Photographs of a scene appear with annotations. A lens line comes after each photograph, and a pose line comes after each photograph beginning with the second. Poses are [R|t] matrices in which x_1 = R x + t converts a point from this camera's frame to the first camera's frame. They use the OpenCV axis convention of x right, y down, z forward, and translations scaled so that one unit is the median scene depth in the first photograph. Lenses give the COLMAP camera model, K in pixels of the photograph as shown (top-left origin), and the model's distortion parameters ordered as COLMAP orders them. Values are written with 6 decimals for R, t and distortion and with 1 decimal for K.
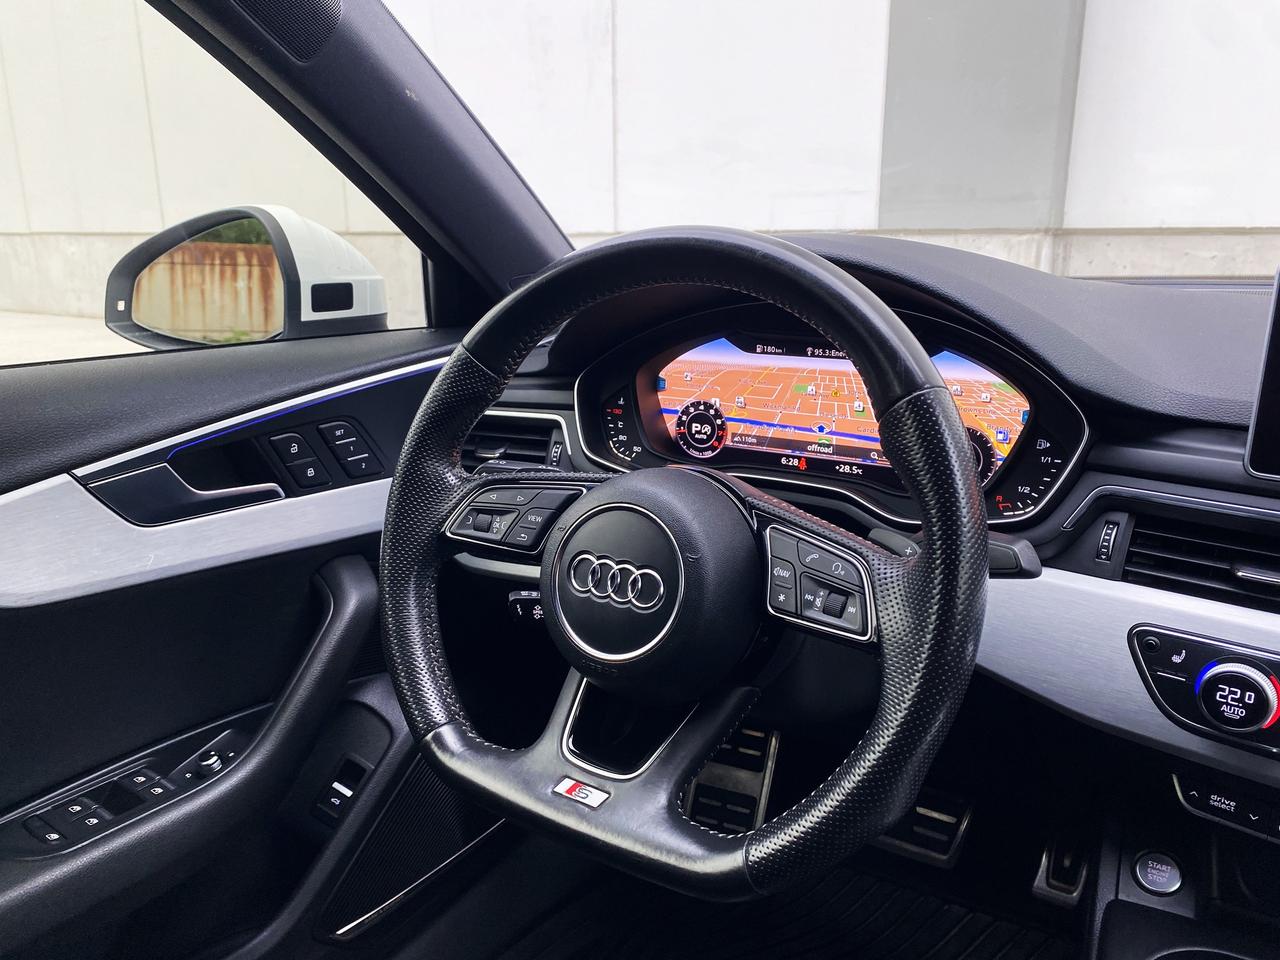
lens RADIAL K [[962.9, 0, 569.9], [0, 962.9, 484.9], [0, 0, 1]] dist [-0.011933, -0.009249]
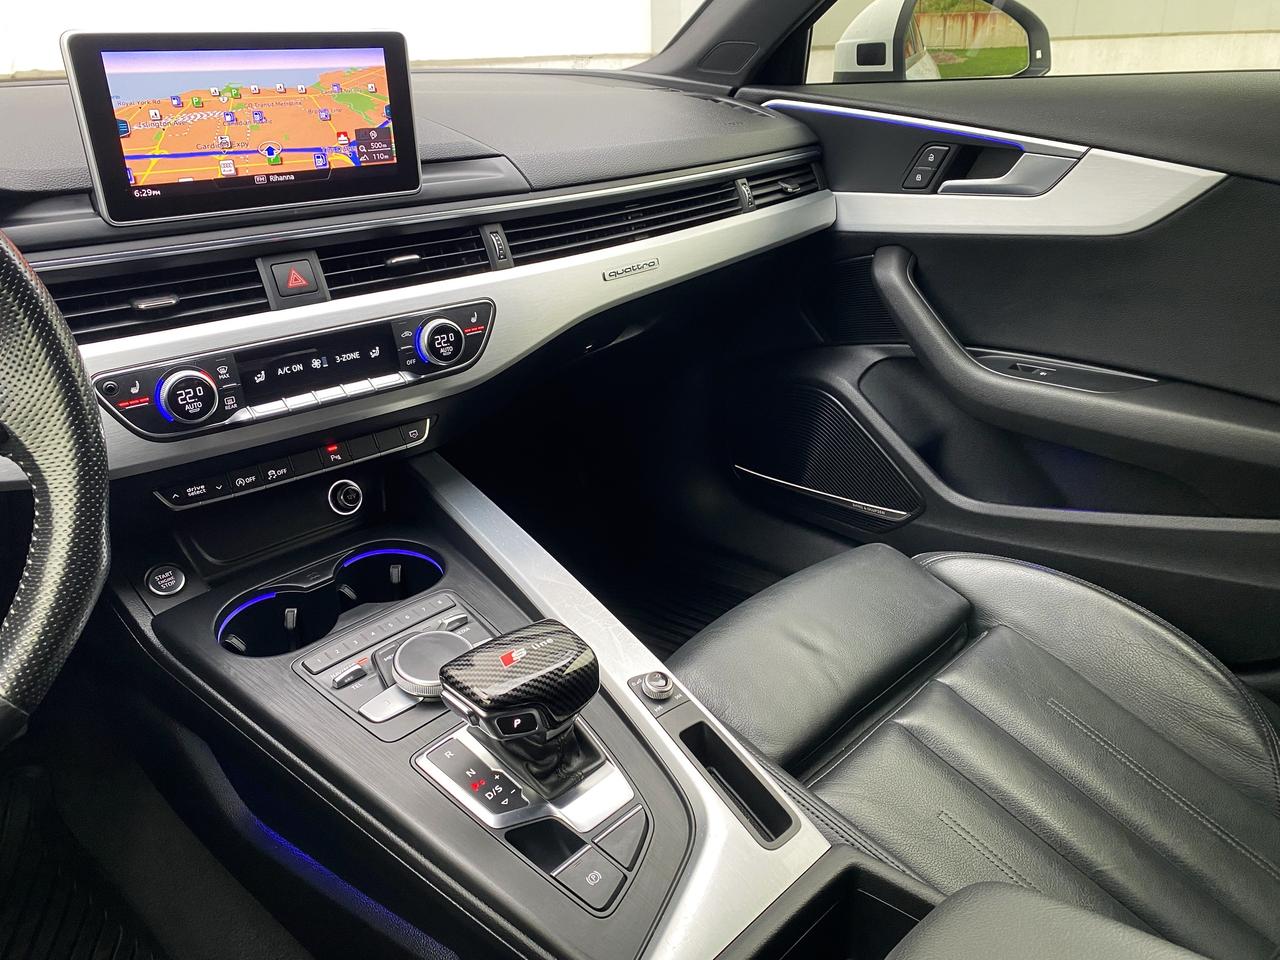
lens RADIAL K [[983.0, 0, 624.5], [0, 983.0, 471.8], [0, 0, 1]] dist [0.062677, -0.095306]
pose [[0.144109, -0.372999, 0.916572, -0.323071], [0.283363, 0.903008, 0.322927, 0.033533], [-0.948123, 0.213186, 0.235826, 0.102822]]
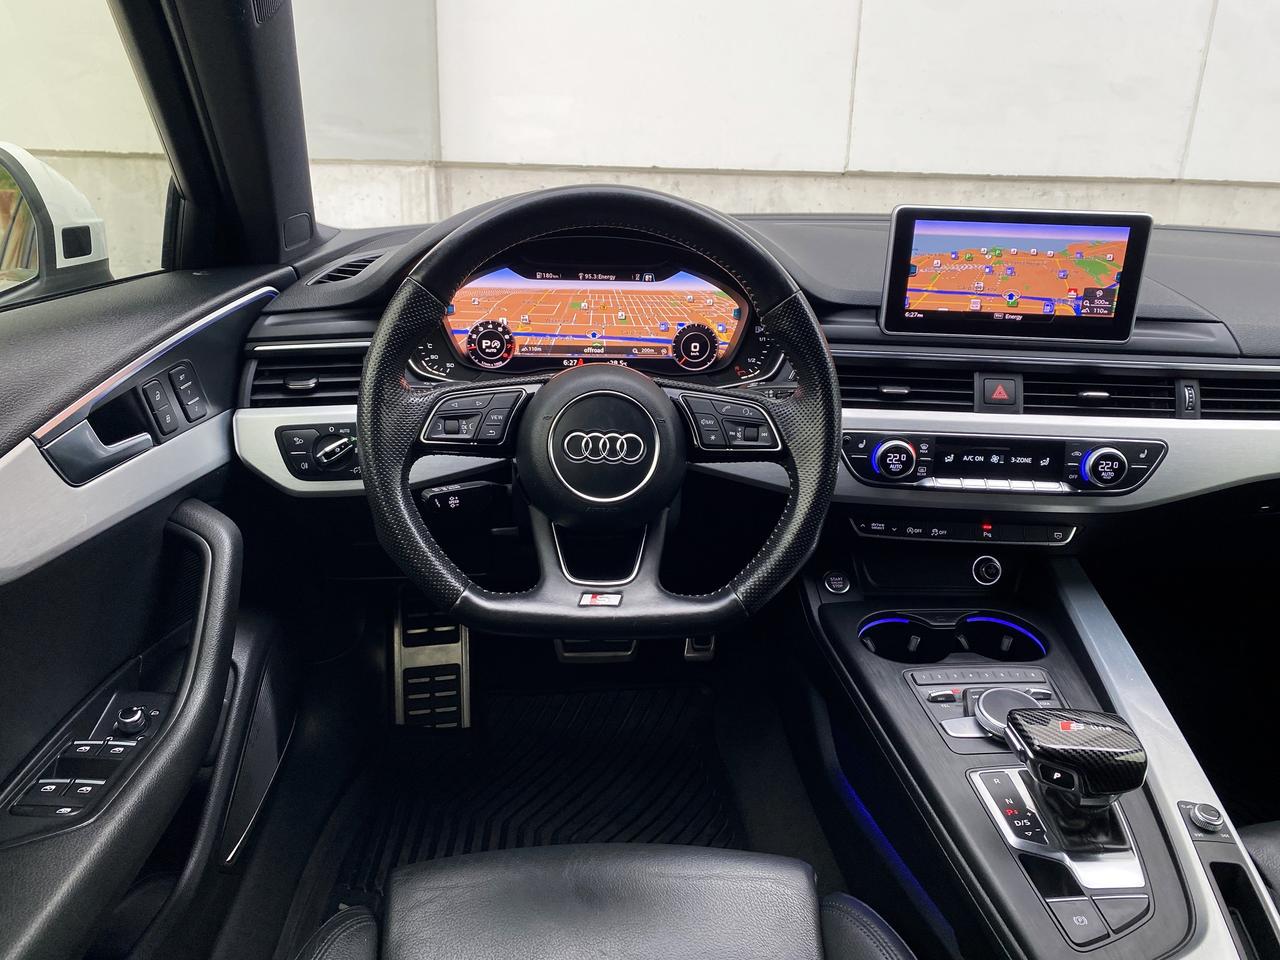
lens RADIAL K [[983.0, 0, 624.5], [0, 983.0, 471.8], [0, 0, 1]] dist [0.062677, -0.095306]
pose [[0.764161, -0.160195, 0.624816, -0.571904], [0.127189, 0.987073, 0.097520, 0.001028], [-0.632361, 0.004949, 0.774658, -0.073768]]
